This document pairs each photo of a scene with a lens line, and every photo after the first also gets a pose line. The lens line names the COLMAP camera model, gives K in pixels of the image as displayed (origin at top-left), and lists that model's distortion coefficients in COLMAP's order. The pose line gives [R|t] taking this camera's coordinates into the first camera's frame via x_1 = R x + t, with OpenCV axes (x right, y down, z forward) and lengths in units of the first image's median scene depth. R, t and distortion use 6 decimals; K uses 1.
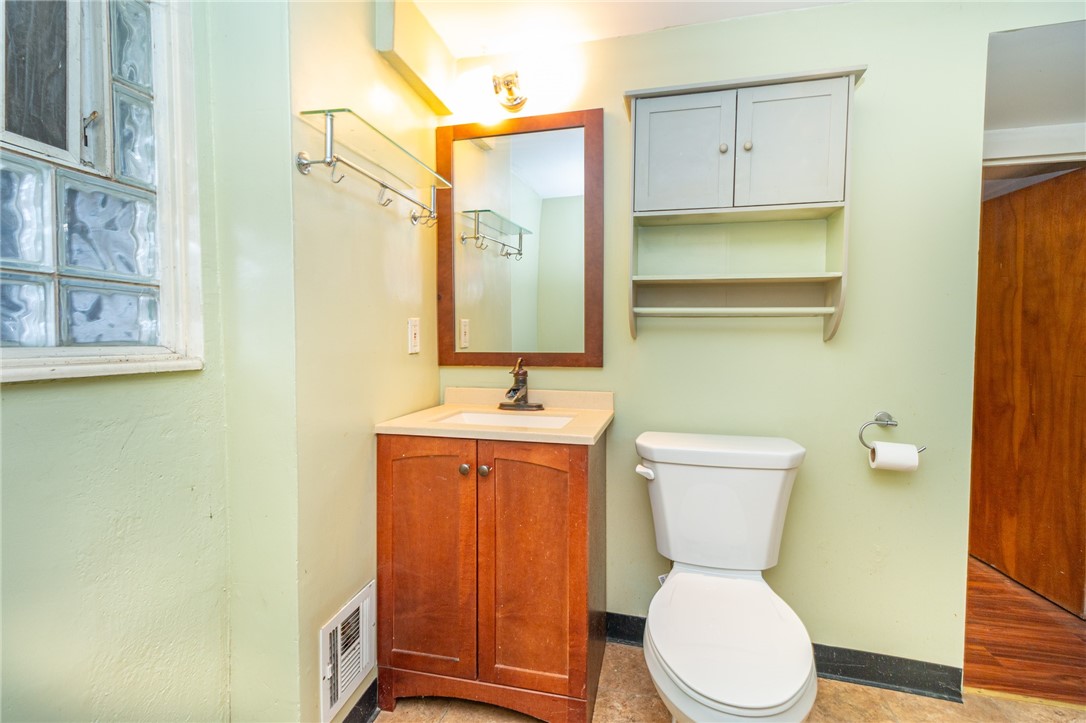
lens RADIAL K [[506.9, 0, 545.4], [0, 506.9, 354.6], [0, 0, 1]] dist [0.000736, 0.000929]
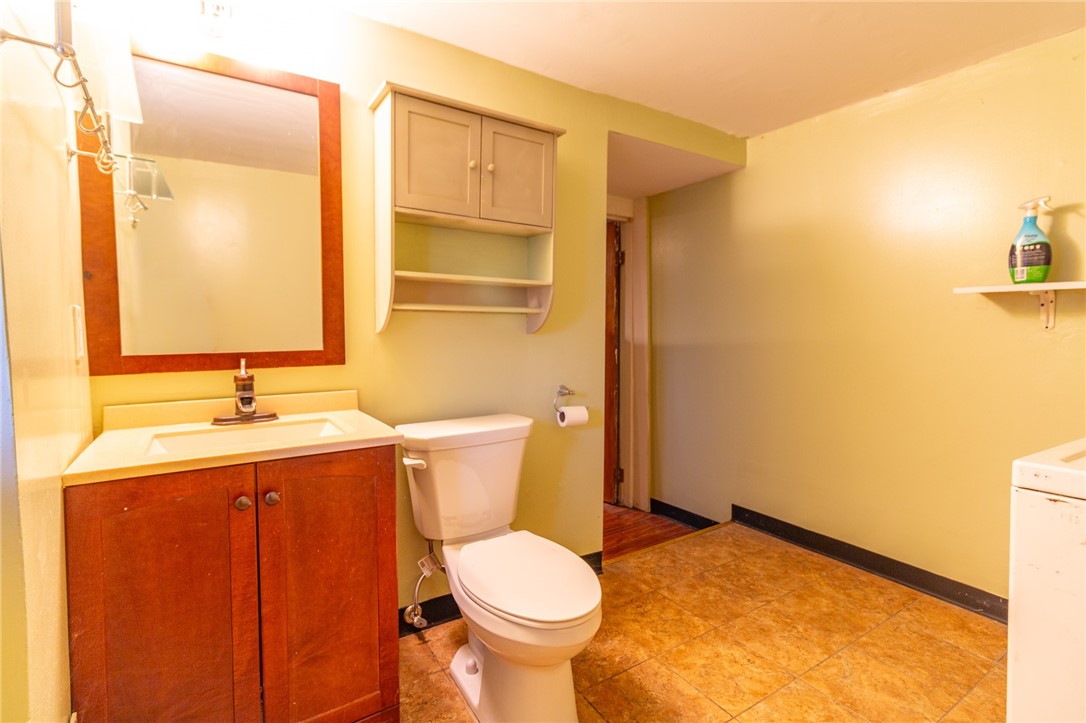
lens RADIAL K [[506.9, 0, 545.4], [0, 506.9, 354.6], [0, 0, 1]] dist [0.000736, 0.000929]
pose [[0.665778, -0.039829, 0.745086, -0.389629], [0.028907, 0.999201, 0.027583, -0.009949], [-0.745590, 0.003174, 0.666397, 0.120723]]
